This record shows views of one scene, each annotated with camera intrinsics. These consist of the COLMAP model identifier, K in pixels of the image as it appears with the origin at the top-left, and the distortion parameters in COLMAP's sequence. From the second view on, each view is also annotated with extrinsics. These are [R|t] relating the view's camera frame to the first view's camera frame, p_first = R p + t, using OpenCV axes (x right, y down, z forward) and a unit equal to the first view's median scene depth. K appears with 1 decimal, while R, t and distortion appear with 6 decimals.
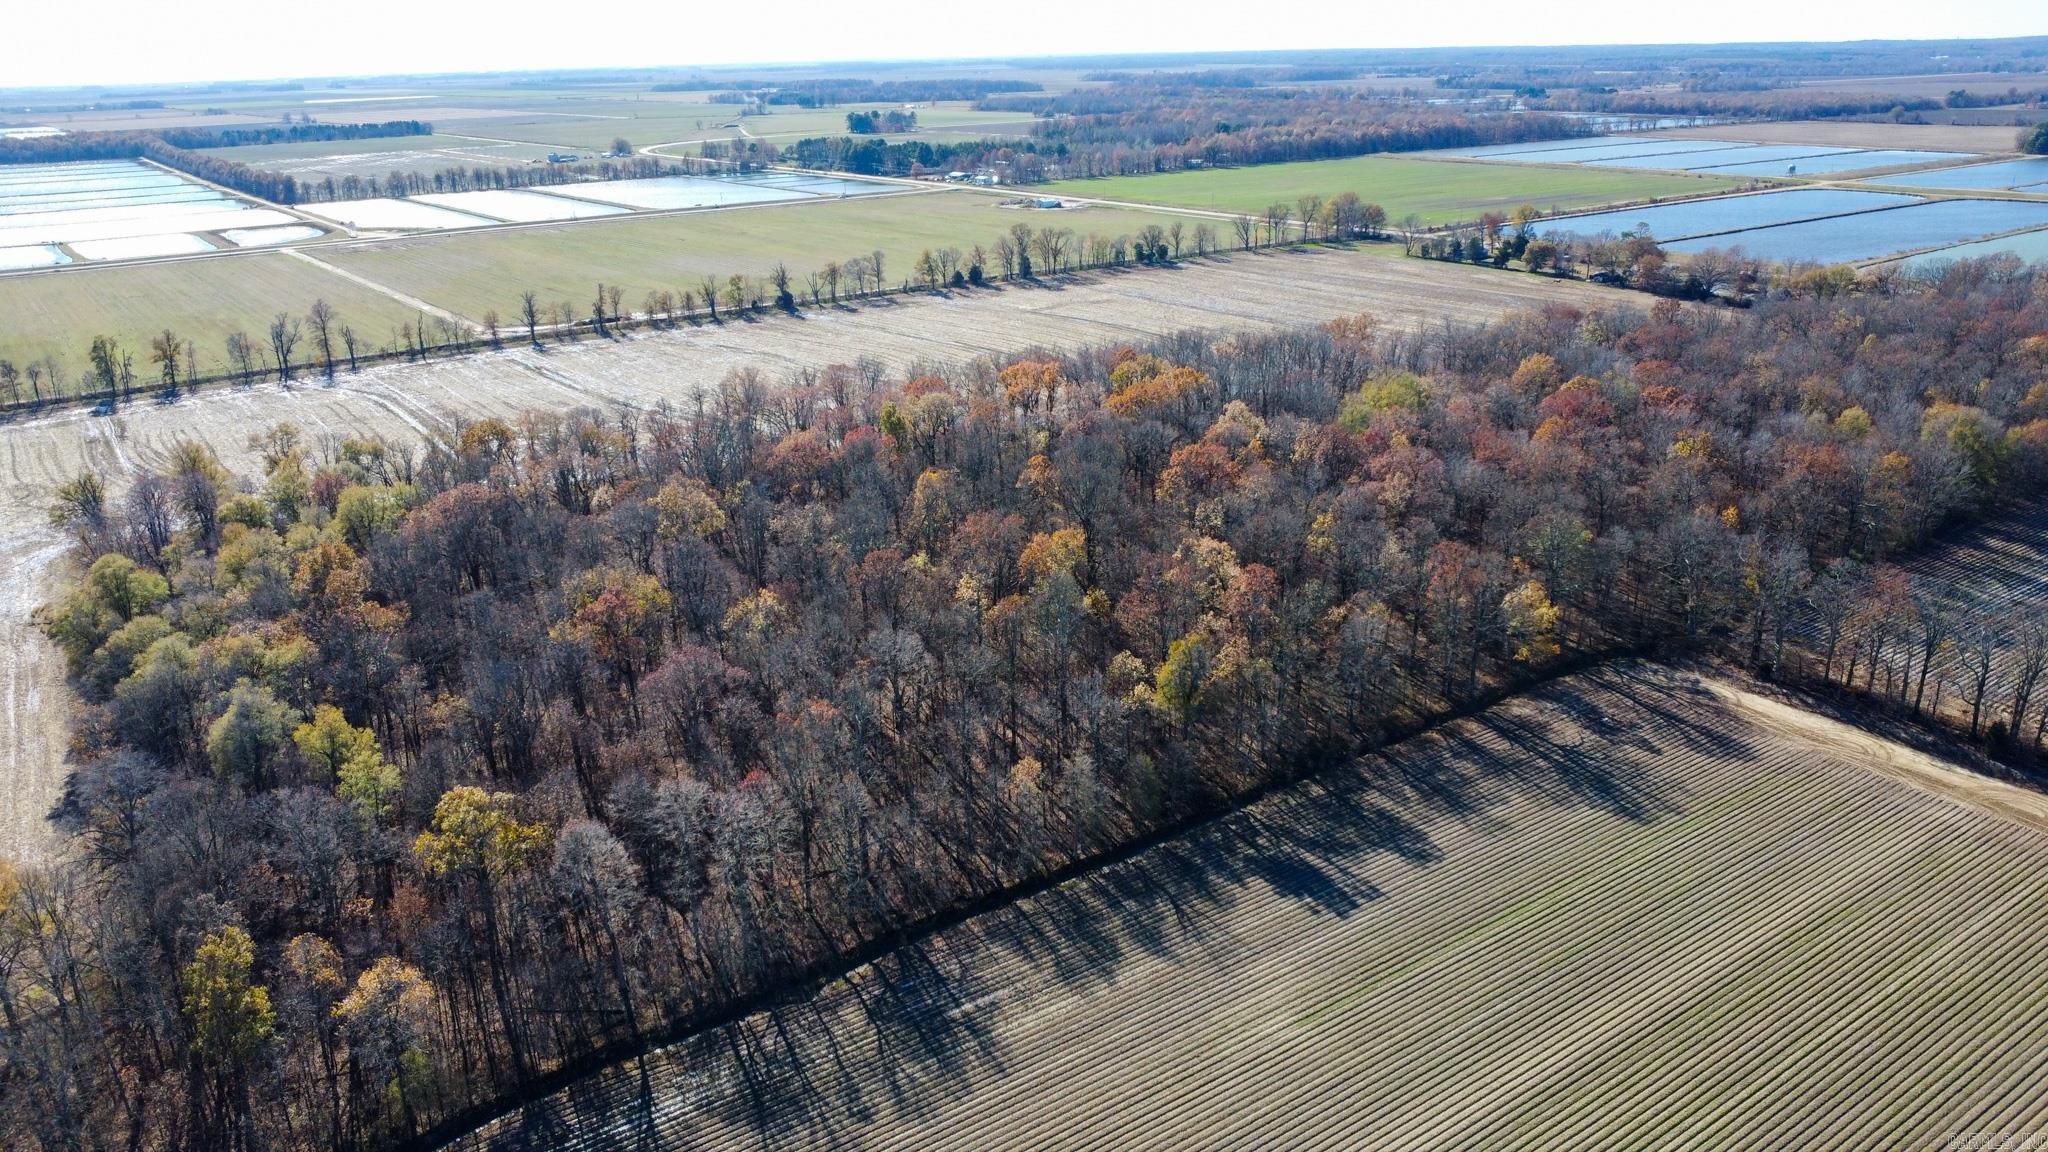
lens RADIAL K [[1480.4, 0, 1024.0], [0, 1480.4, 576.0], [0, 0, 1]] dist [-0.022889, -0.022441]
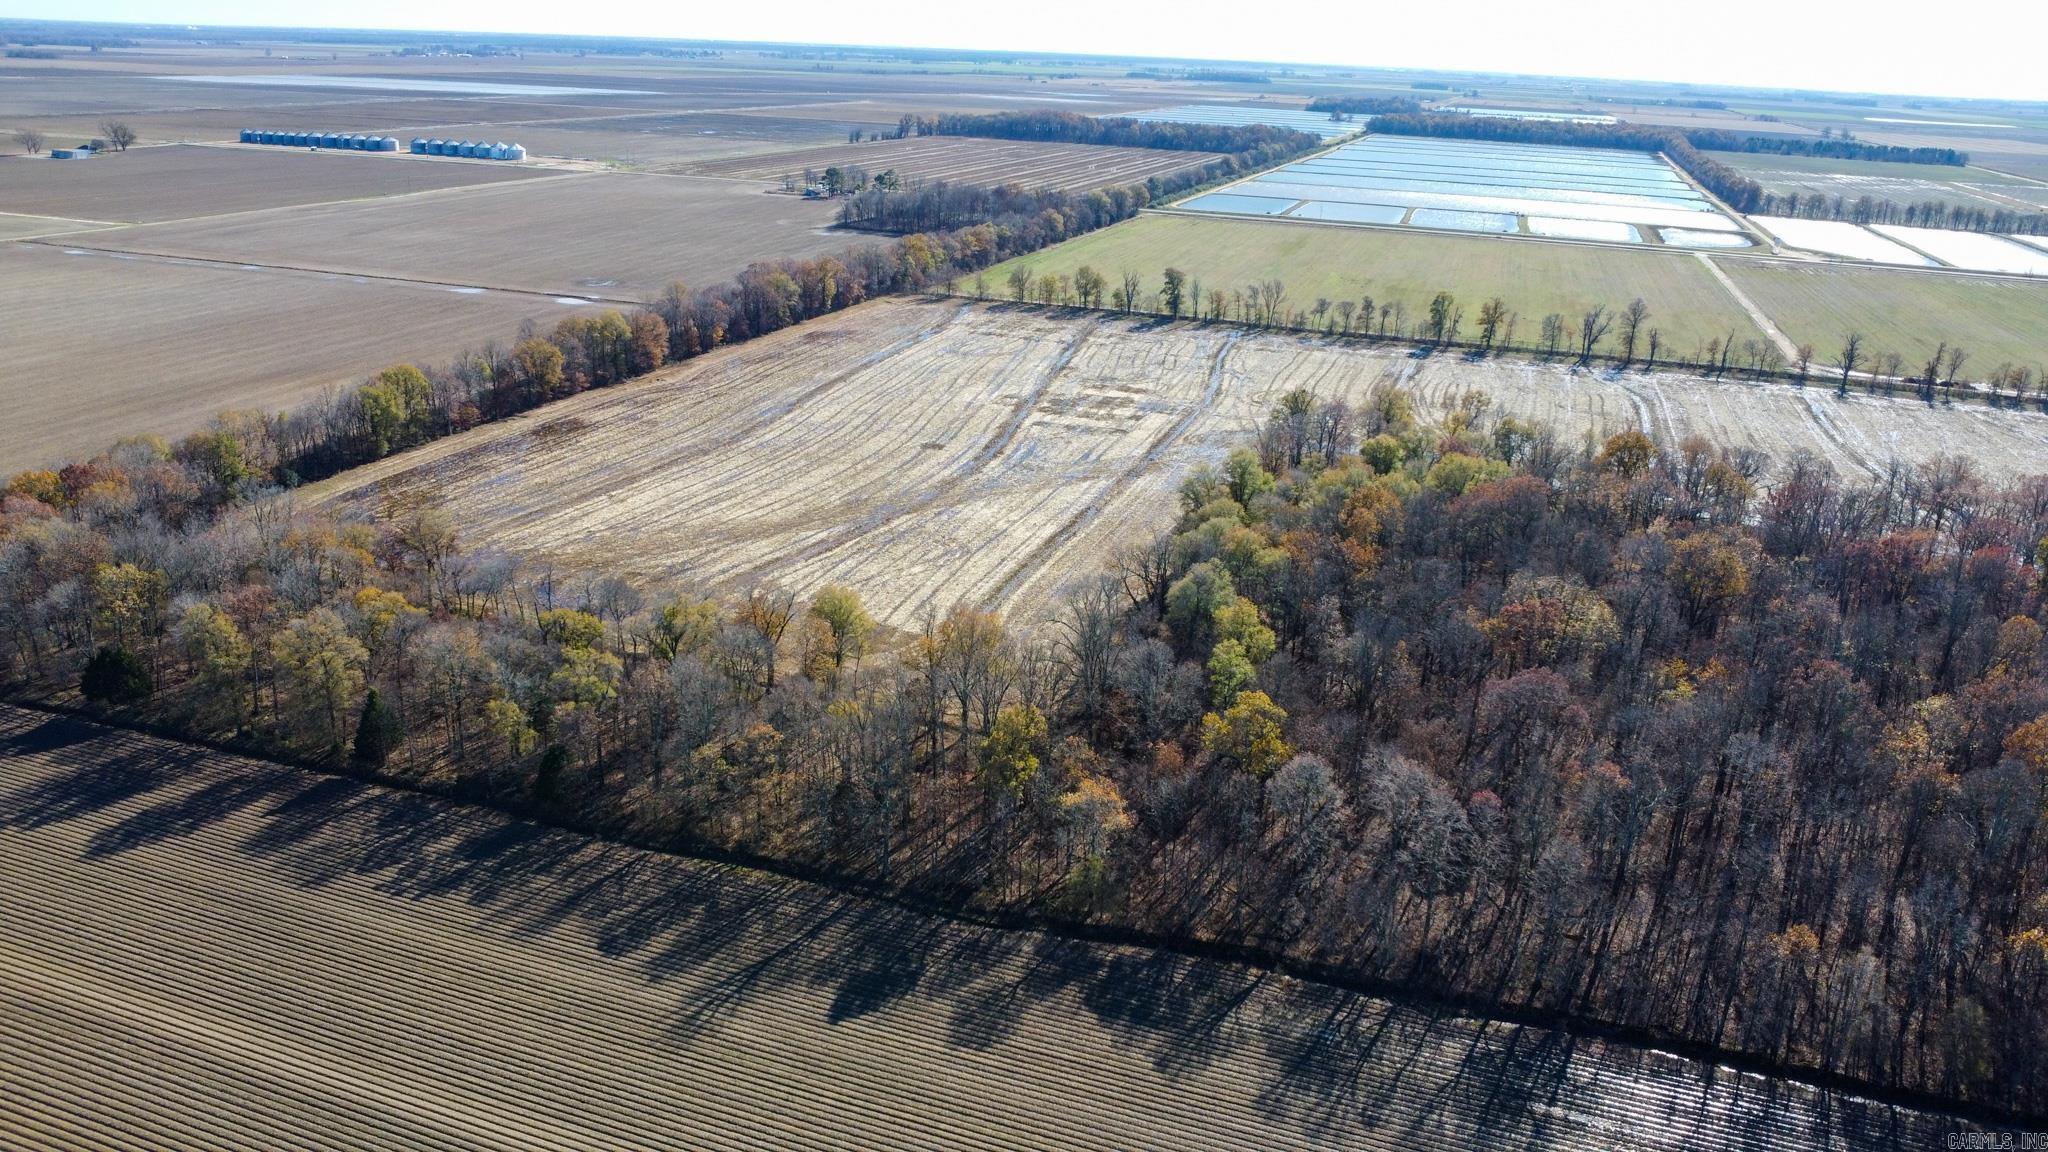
lens RADIAL K [[1496.3, 0, 1024.0], [0, 1496.3, 576.0], [0, 0, 1]] dist [-0.031848, -0.005194]
pose [[0.581429, 0.312353, -0.751249, 0.196876], [-0.319326, 0.936886, 0.142395, -0.026522], [0.748312, 0.157101, 0.644475, 0.052059]]
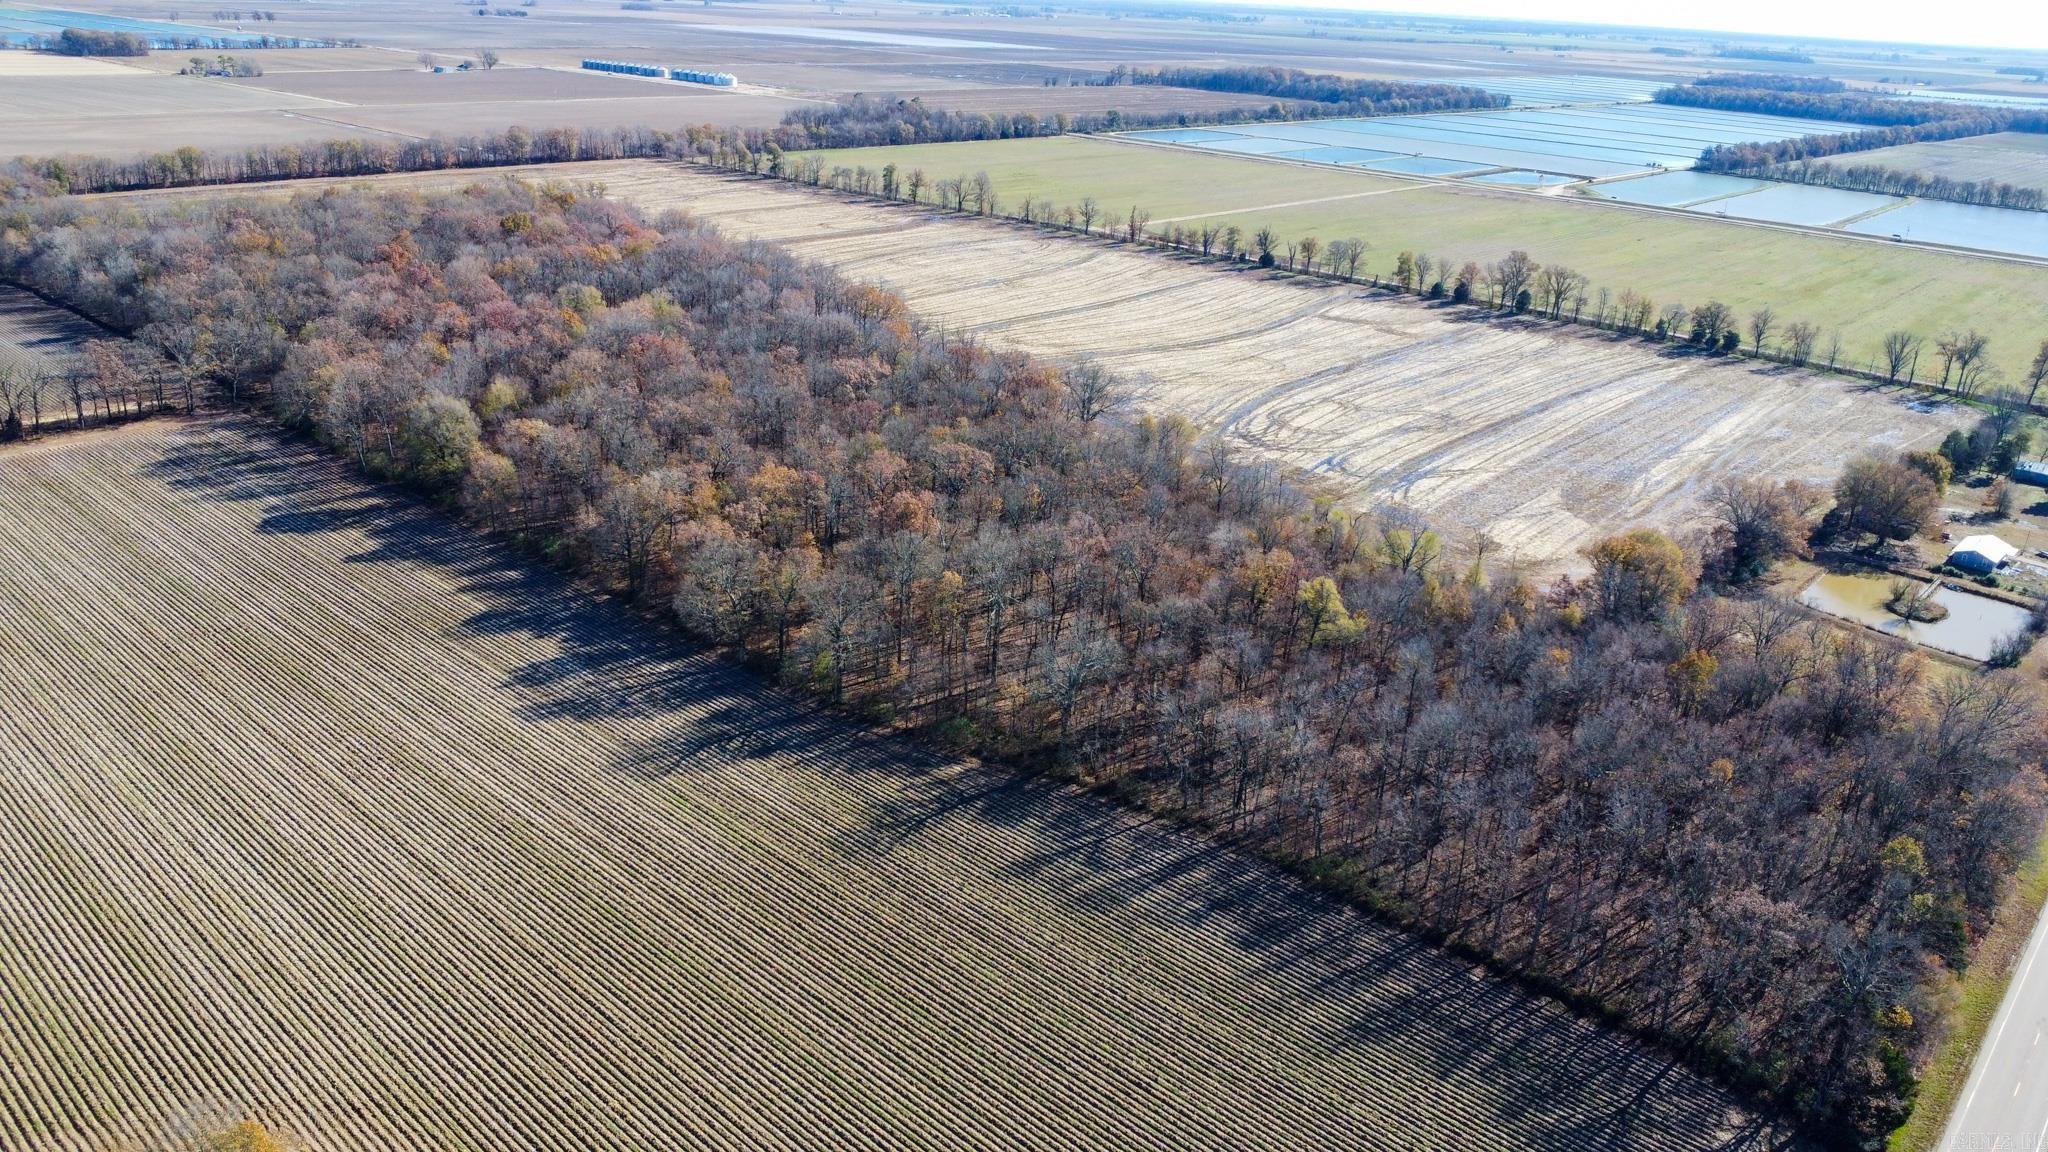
lens RADIAL K [[1480.4, 0, 1024.0], [0, 1480.4, 576.0], [0, 0, 1]] dist [-0.022889, -0.022441]
pose [[0.214657, 0.390785, -0.895103, 1.787376], [-0.373077, 0.879778, 0.294625, -0.483606], [0.902627, 0.270699, 0.334644, 1.090265]]
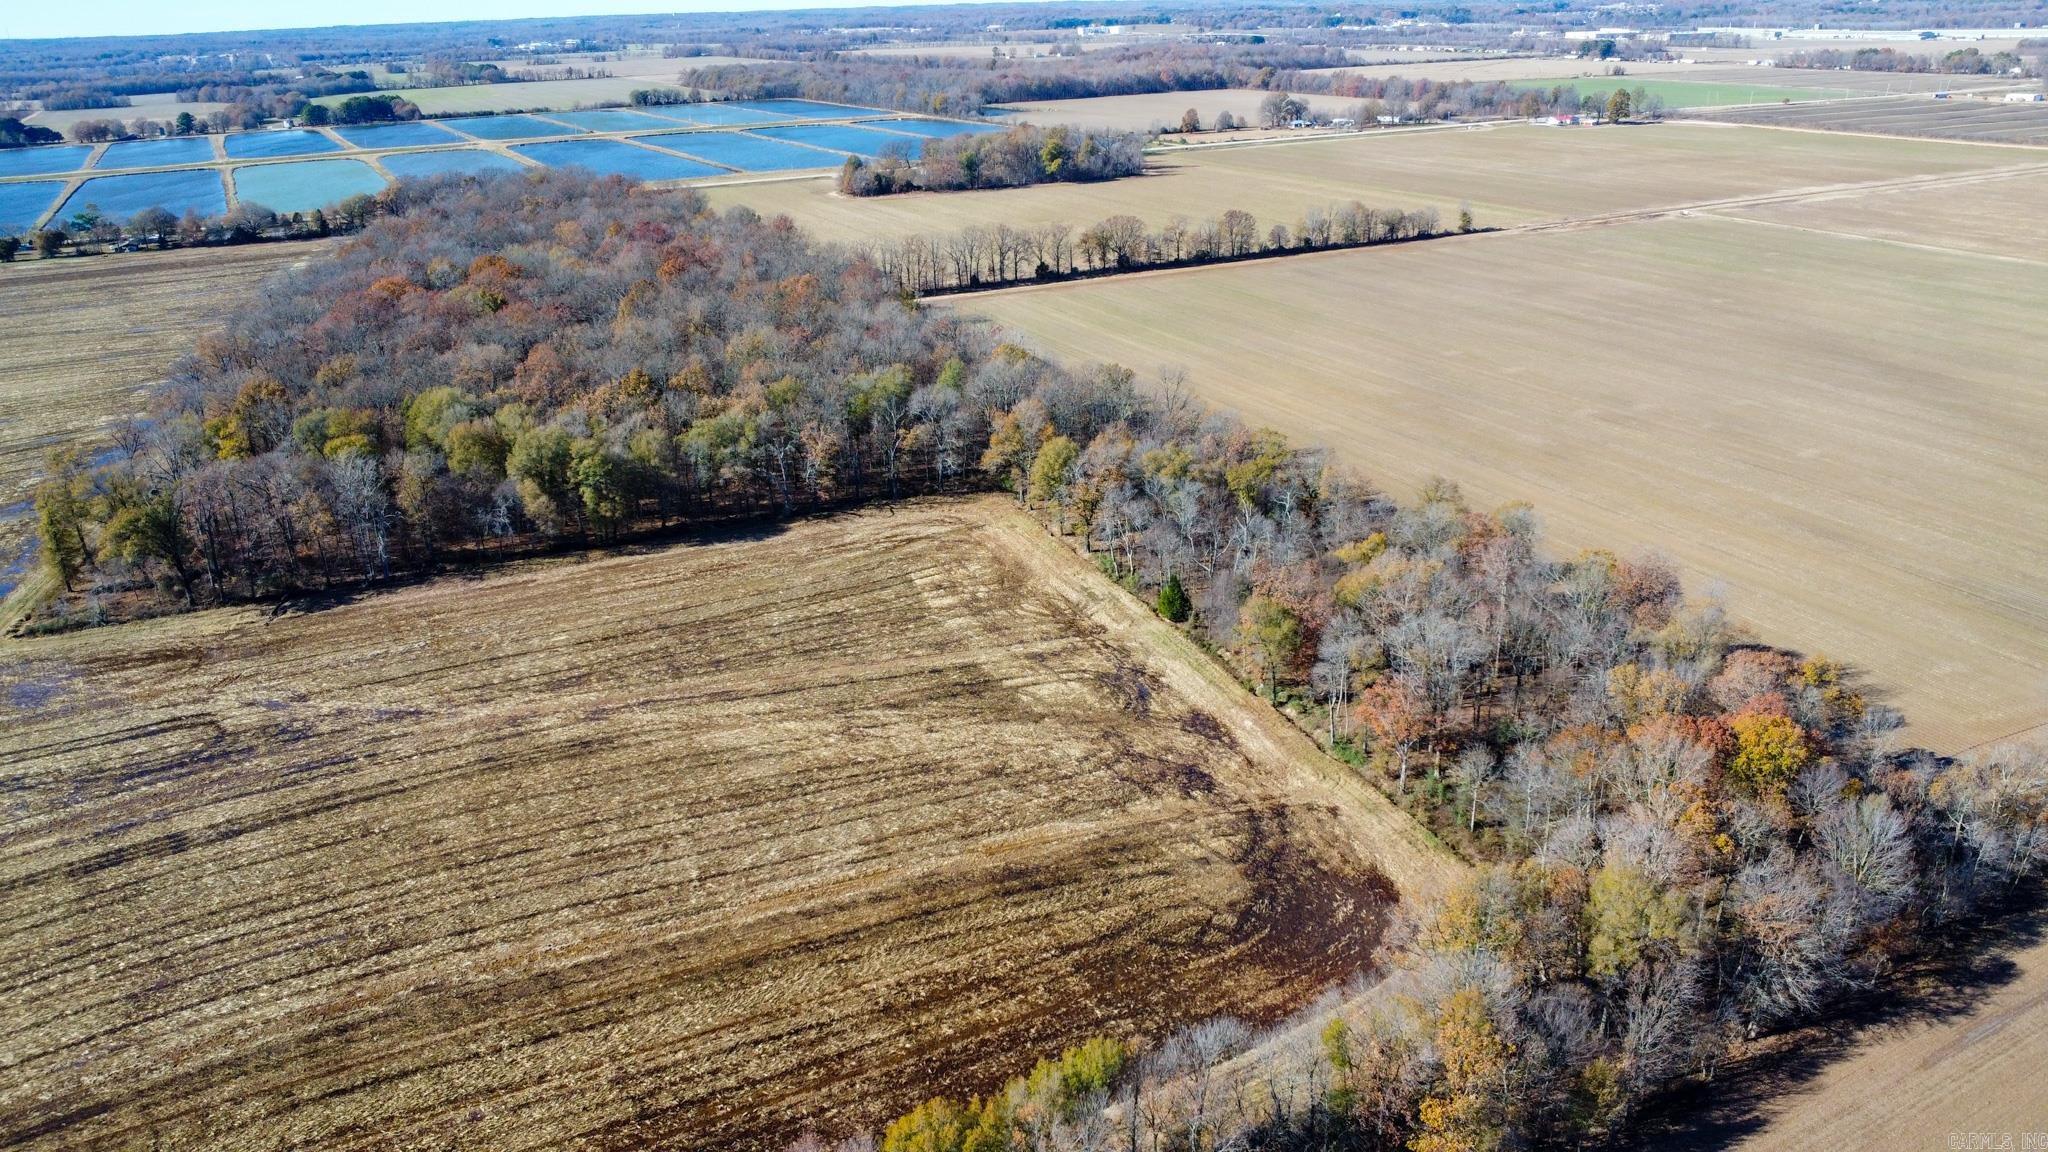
lens RADIAL K [[1480.4, 0, 1024.0], [0, 1480.4, 576.0], [0, 0, 1]] dist [-0.022889, -0.022441]
pose [[0.147946, -0.342612, 0.927755, -1.397928], [0.352651, 0.894690, 0.274165, -0.078763], [-0.923985, 0.286612, 0.253189, 0.272828]]
